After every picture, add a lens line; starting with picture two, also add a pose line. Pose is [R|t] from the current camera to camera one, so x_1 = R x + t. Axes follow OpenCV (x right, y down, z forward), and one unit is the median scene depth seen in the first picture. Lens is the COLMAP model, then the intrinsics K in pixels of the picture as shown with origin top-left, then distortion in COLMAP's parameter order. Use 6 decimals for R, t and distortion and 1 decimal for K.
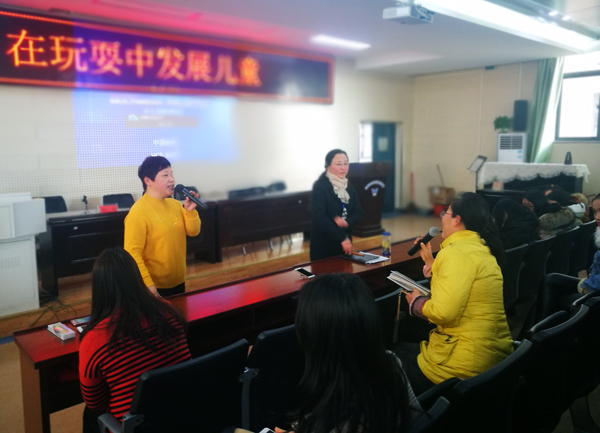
lens RADIAL K [[490.3, 0, 299.8], [0, 490.3, 196.9], [0, 0, 1]] dist [-0.004141, -0.005573]
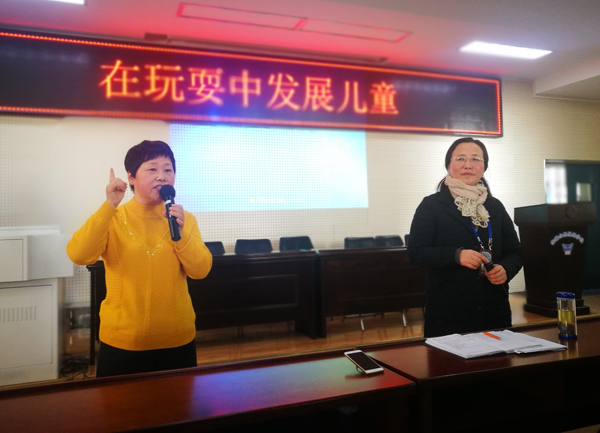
lens RADIAL K [[490.3, 0, 299.8], [0, 490.3, 196.9], [0, 0, 1]] dist [-0.004141, -0.005573]
pose [[0.931446, -0.032745, -0.362402, 0.068771], [-0.027461, 0.986777, -0.159741, 0.044629], [0.362841, 0.158742, 0.918231, 0.294857]]
